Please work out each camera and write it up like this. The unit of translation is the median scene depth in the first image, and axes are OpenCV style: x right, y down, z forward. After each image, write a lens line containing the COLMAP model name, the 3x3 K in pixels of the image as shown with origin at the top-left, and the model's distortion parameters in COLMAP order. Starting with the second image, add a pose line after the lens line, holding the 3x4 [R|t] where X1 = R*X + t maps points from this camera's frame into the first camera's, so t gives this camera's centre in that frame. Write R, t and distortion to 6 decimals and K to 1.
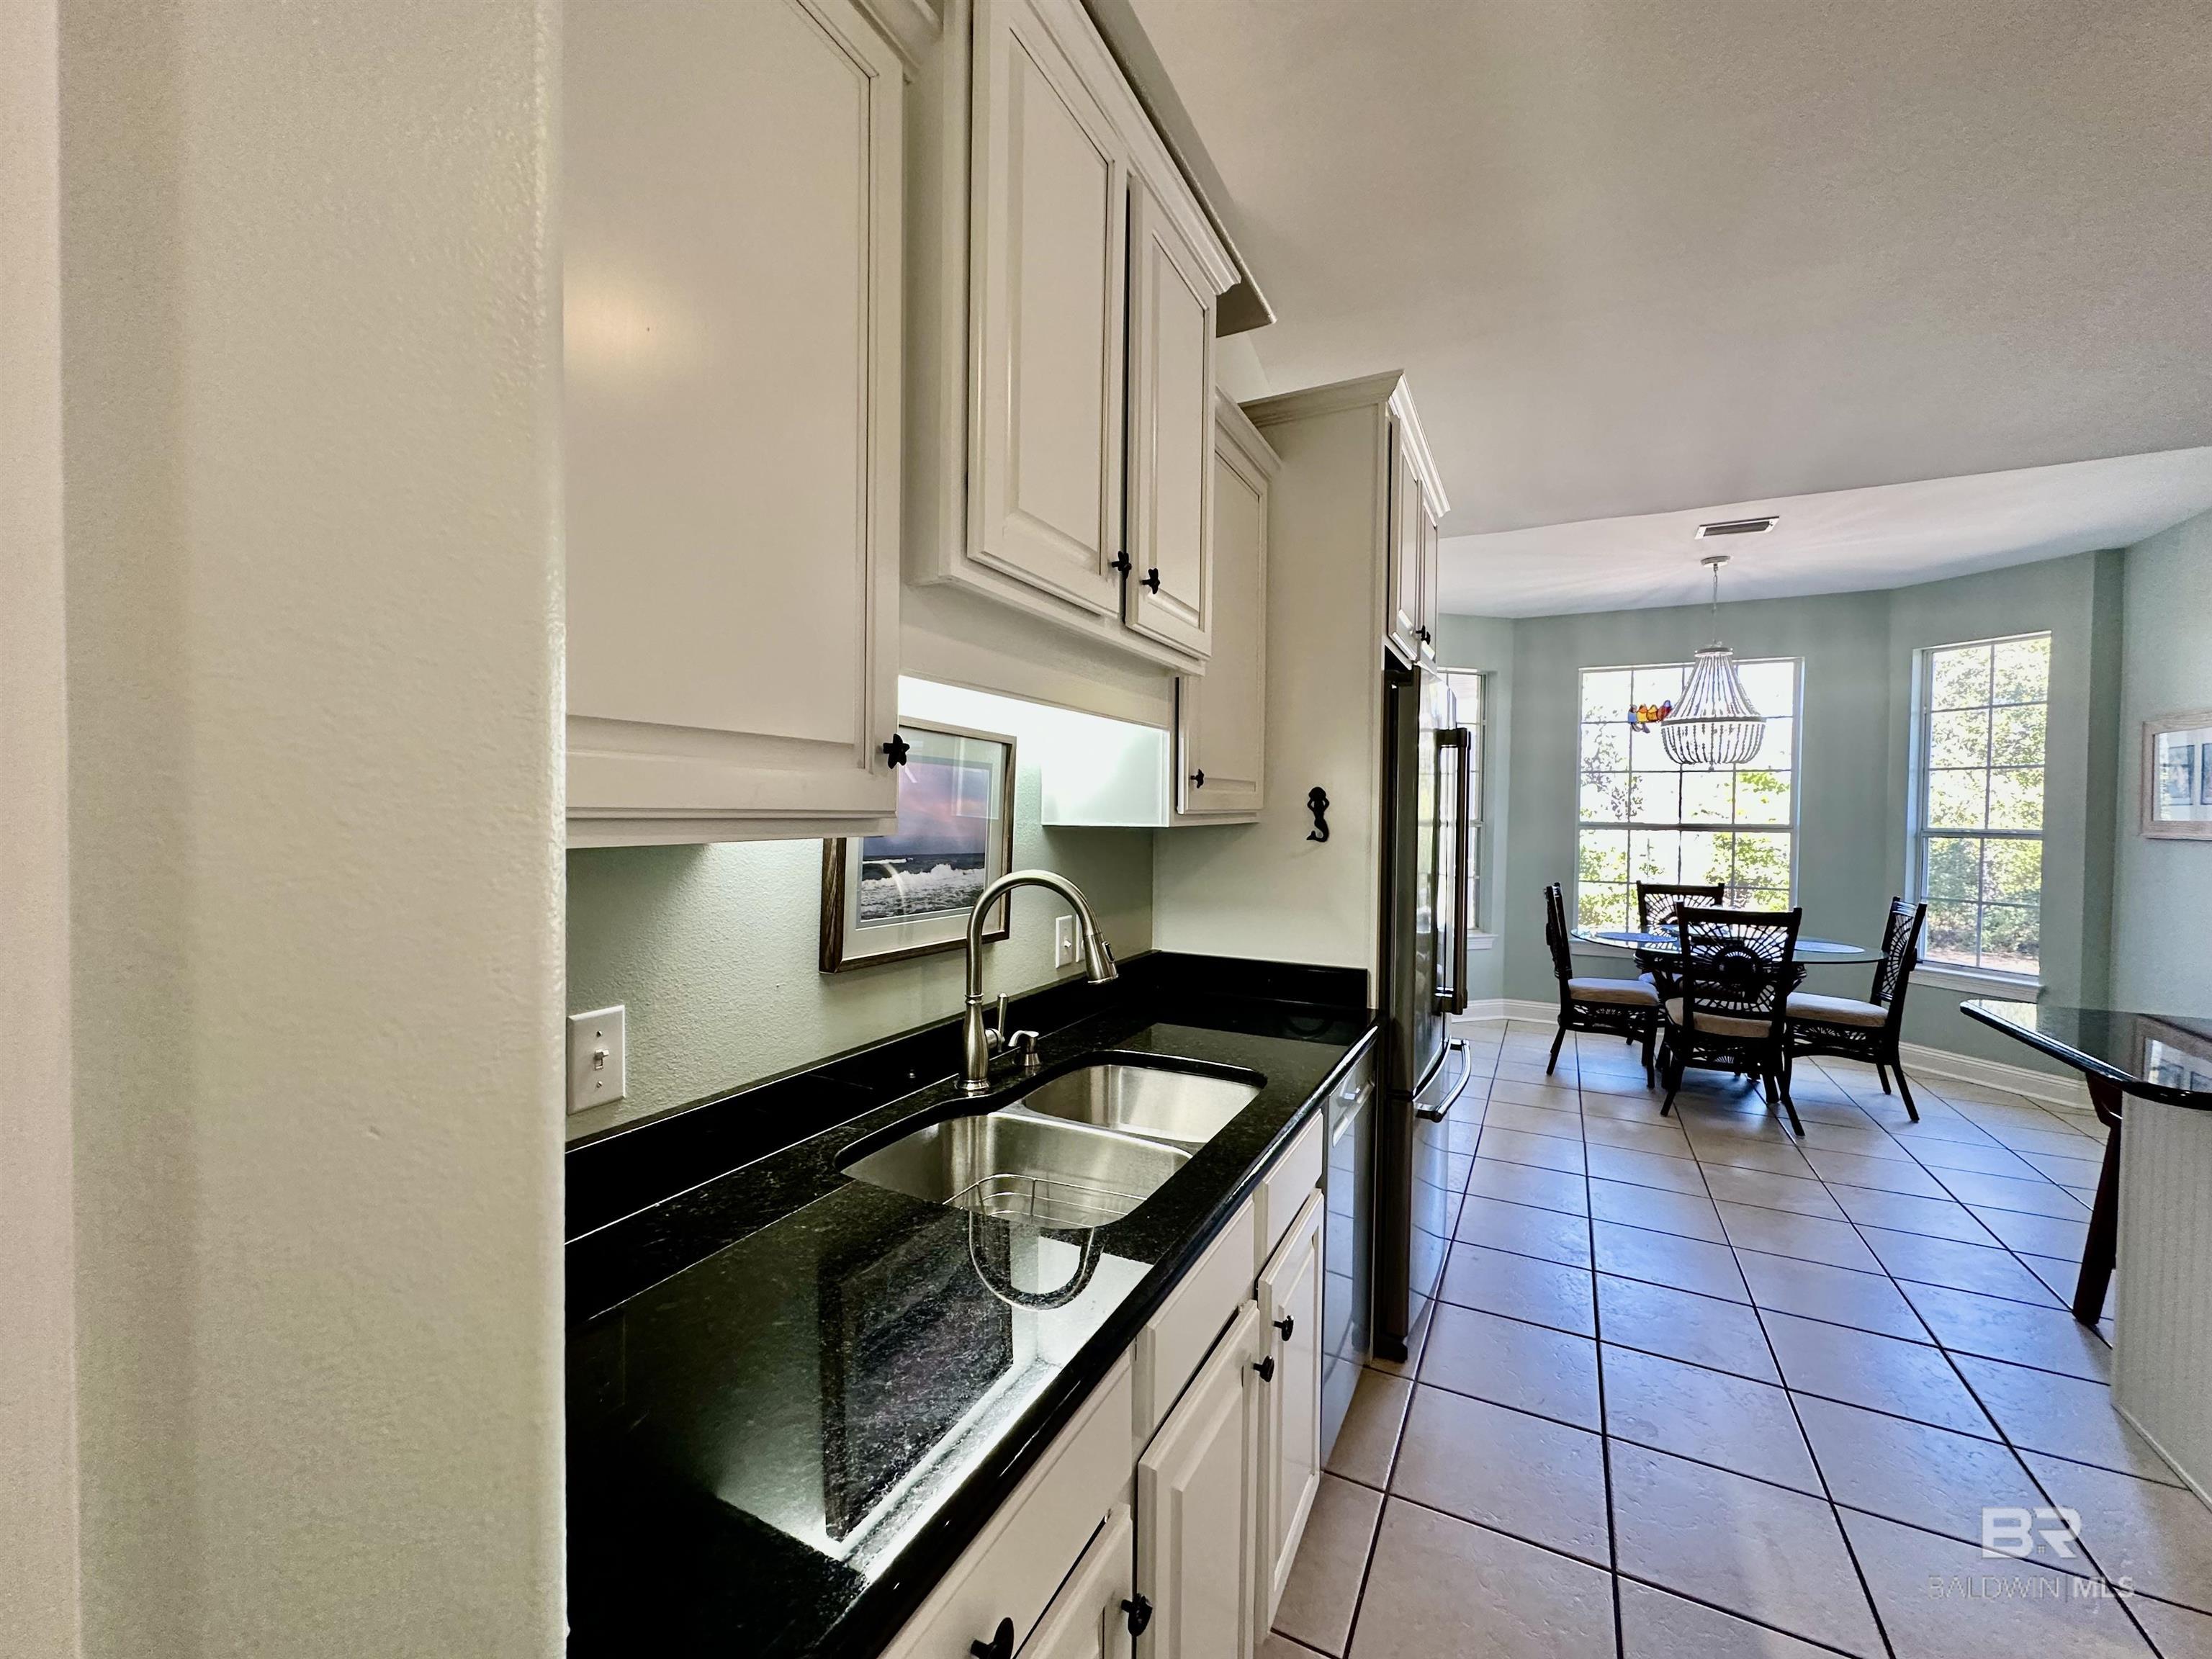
lens RADIAL K [[881.2, 0, 1104.0], [0, 881.2, 826.9], [0, 0, 1]] dist [-0.002434, 0.000514]
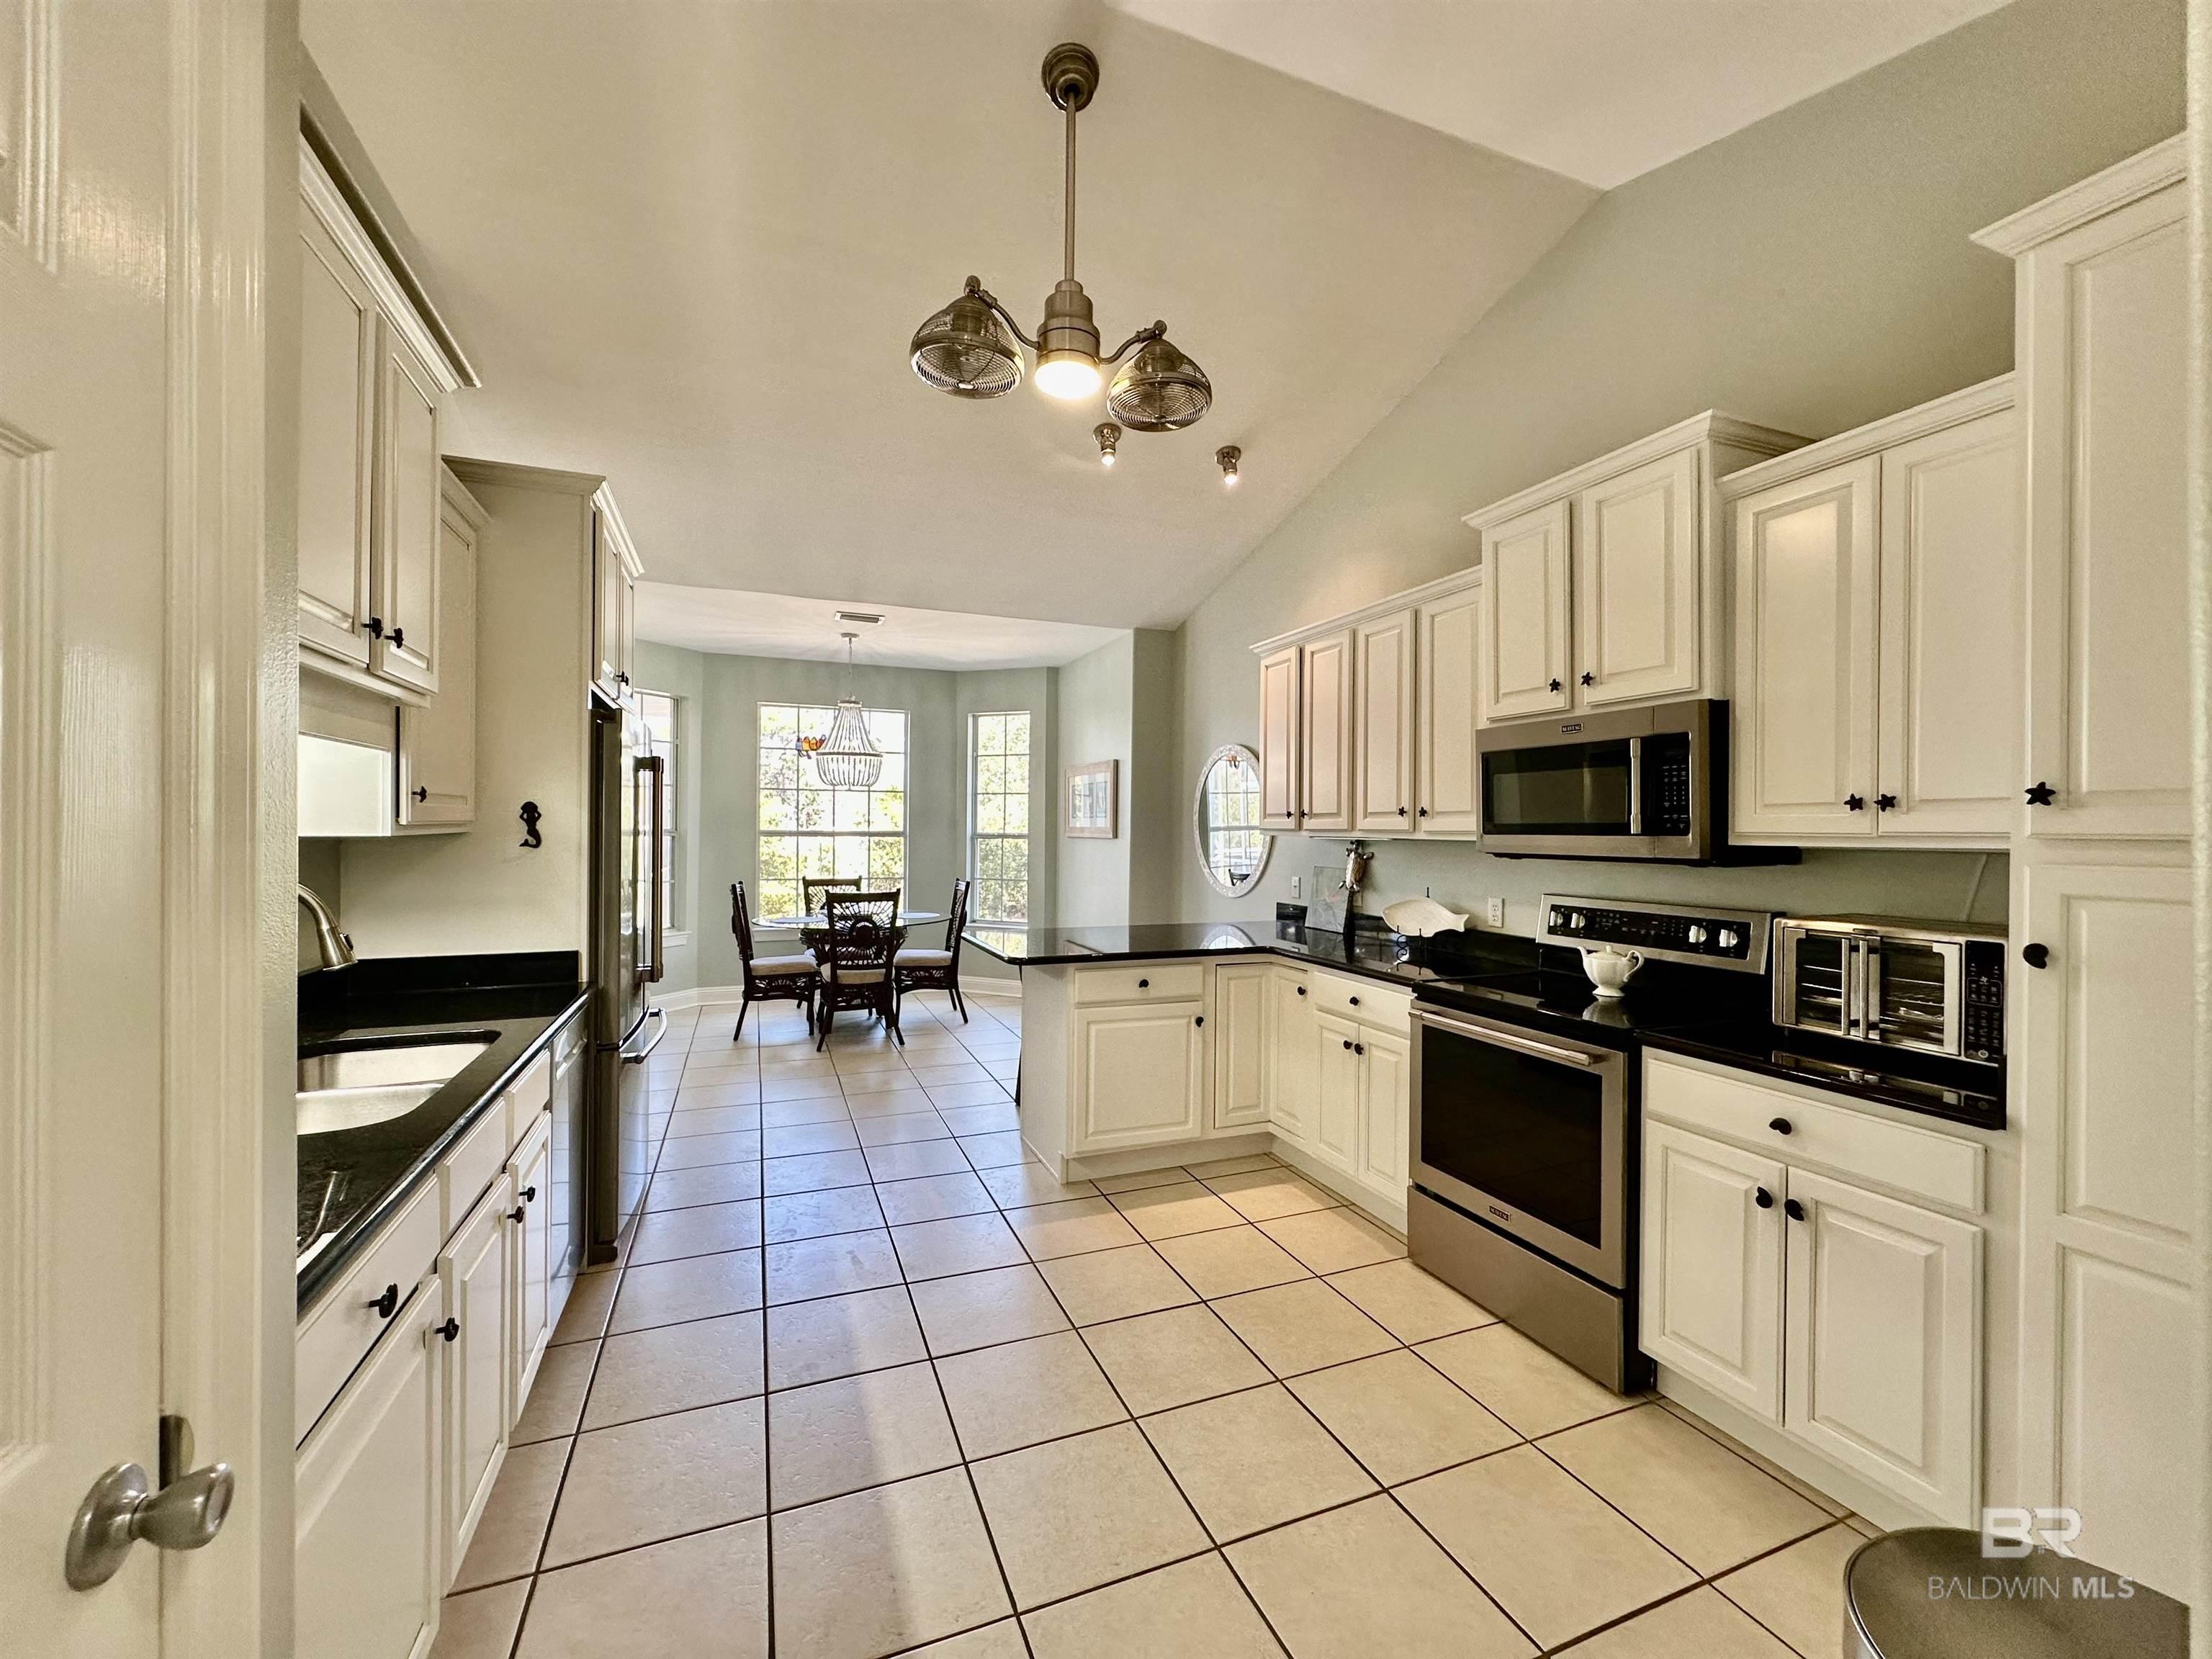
lens RADIAL K [[881.2, 0, 1104.0], [0, 881.2, 826.9], [0, 0, 1]] dist [-0.002434, 0.000514]
pose [[0.656091, -0.005397, 0.754662, -0.084292], [0.014047, 0.999889, -0.005062, 0.003198], [-0.754551, 0.013921, 0.656094, -0.208530]]
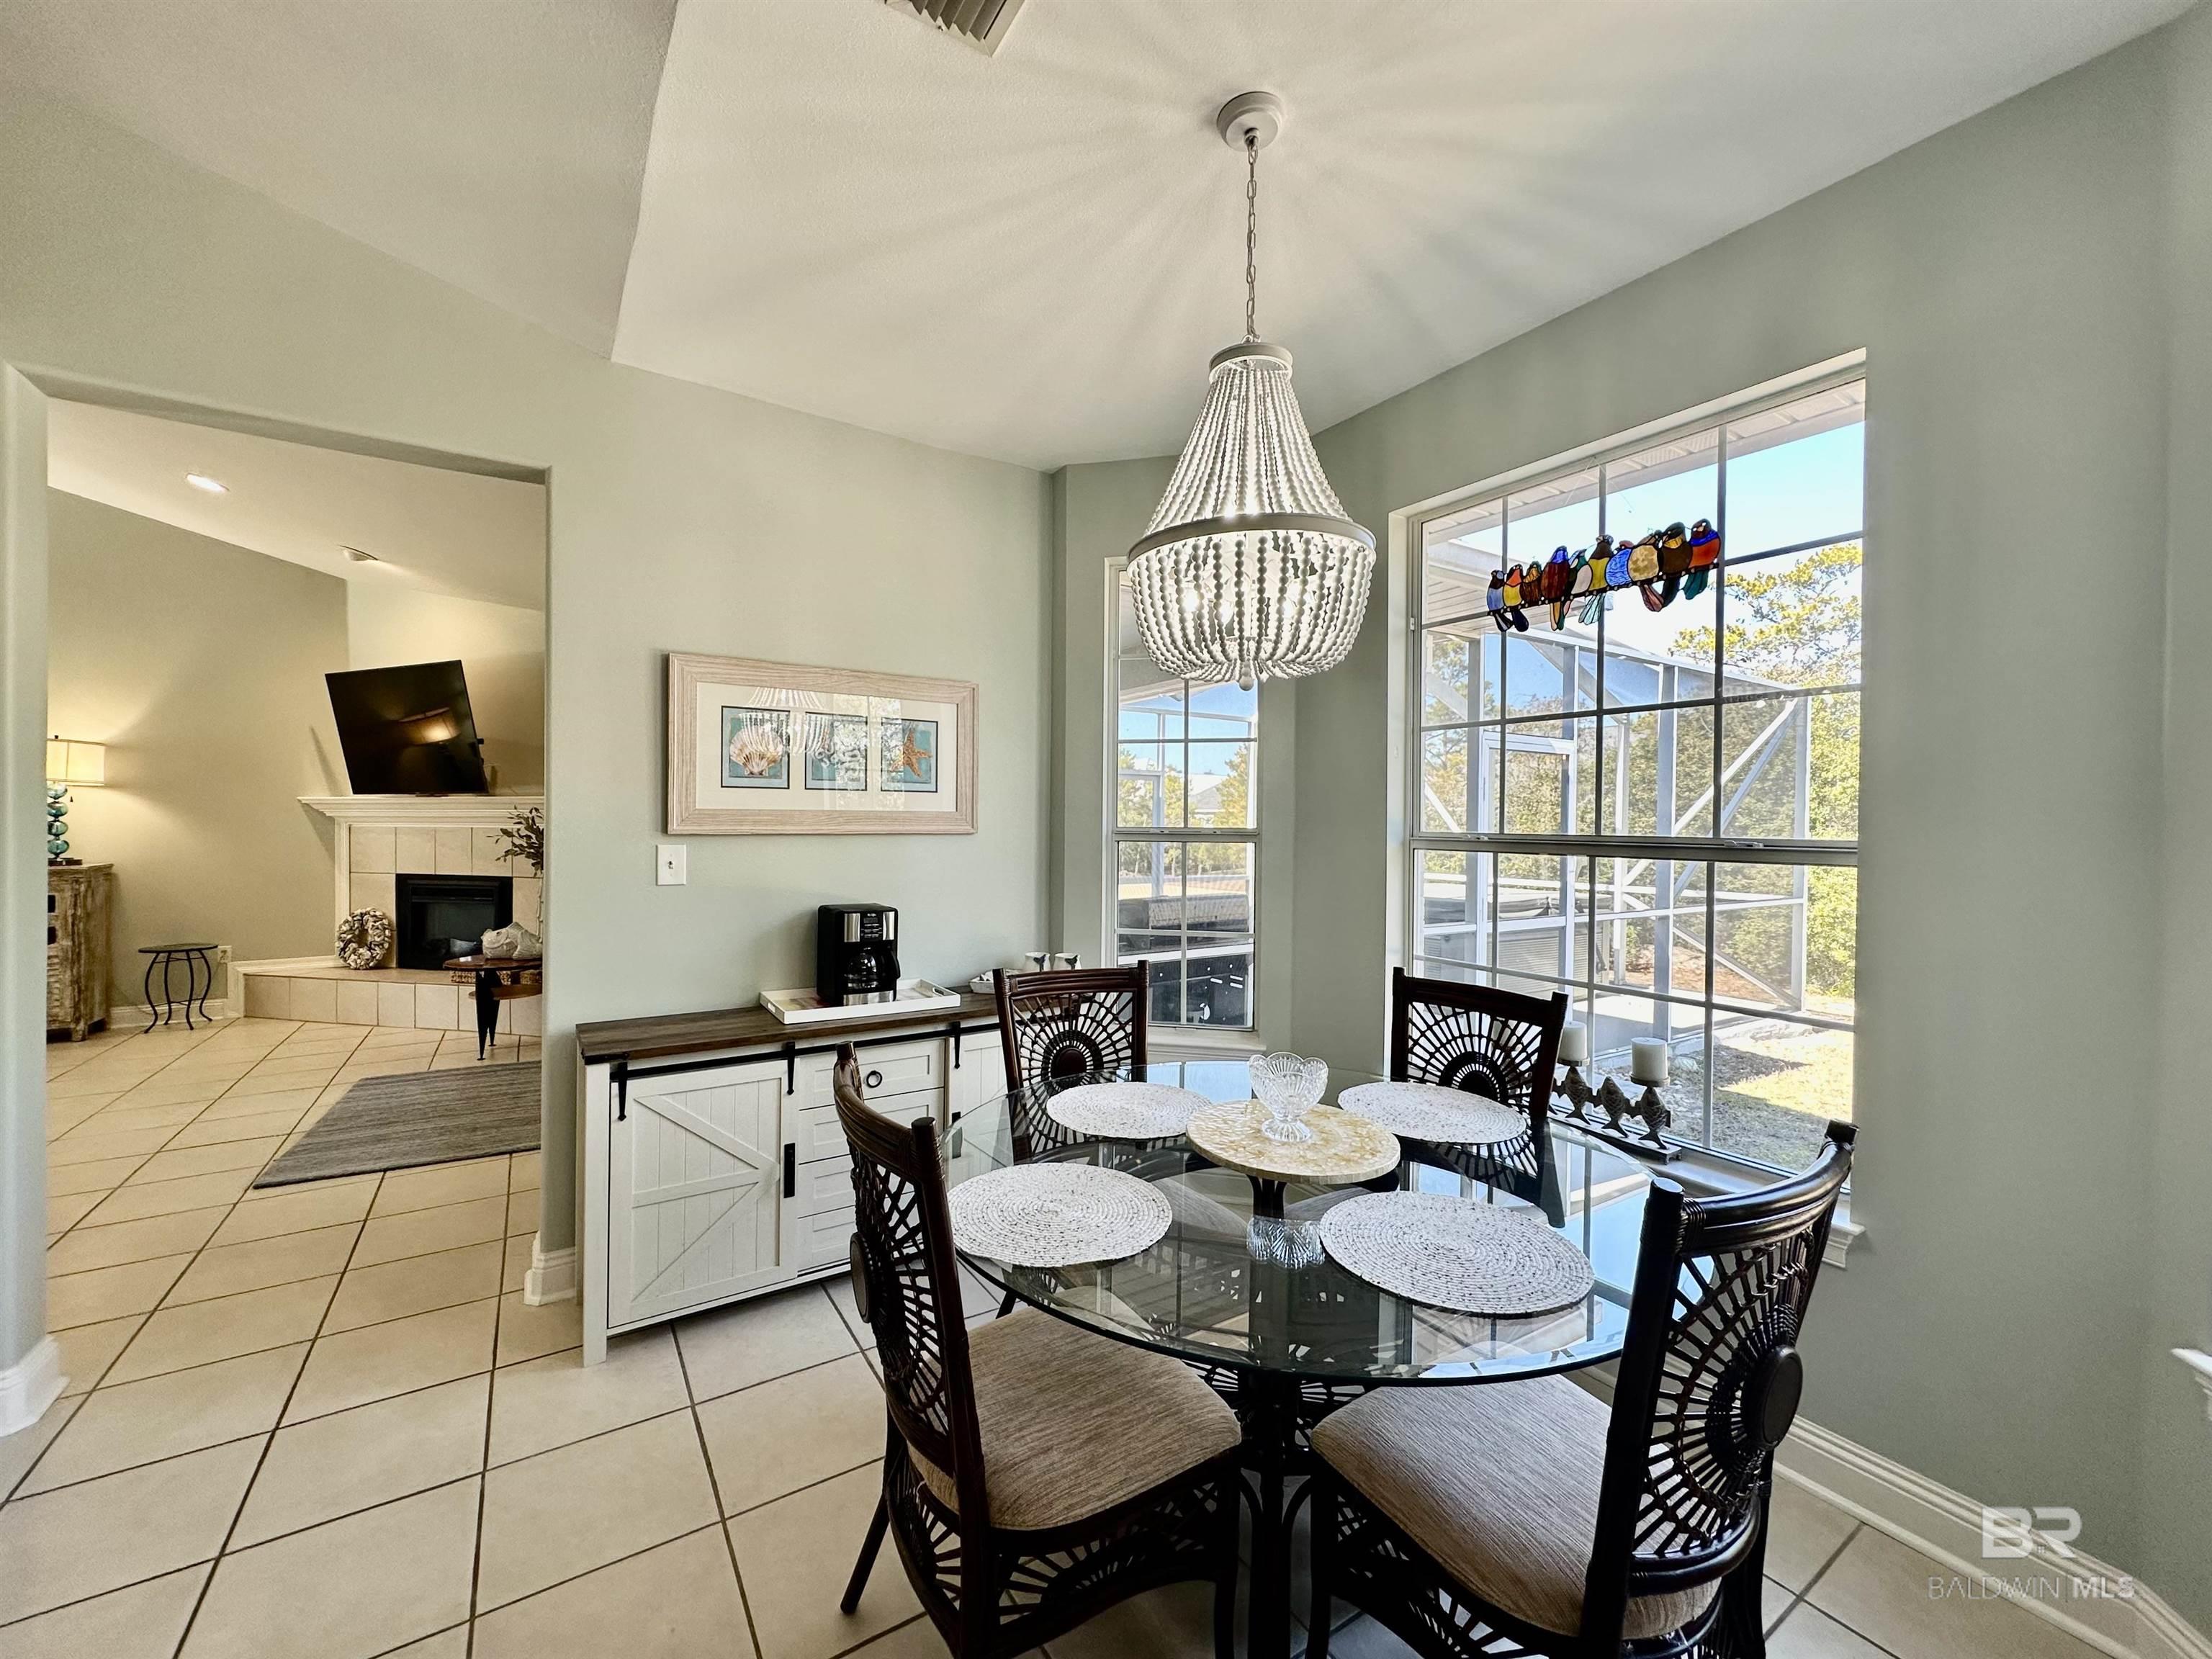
lens RADIAL K [[883.9, 0, 1129.3], [0, 883.9, 833.9], [0, 0, 1]] dist [-0.000379, -0.000187]
pose [[0.872286, -0.000838, -0.488995, 0.953100], [-0.006261, 0.999897, -0.012881, 0.001820], [0.488955, 0.014298, 0.872192, 0.755701]]
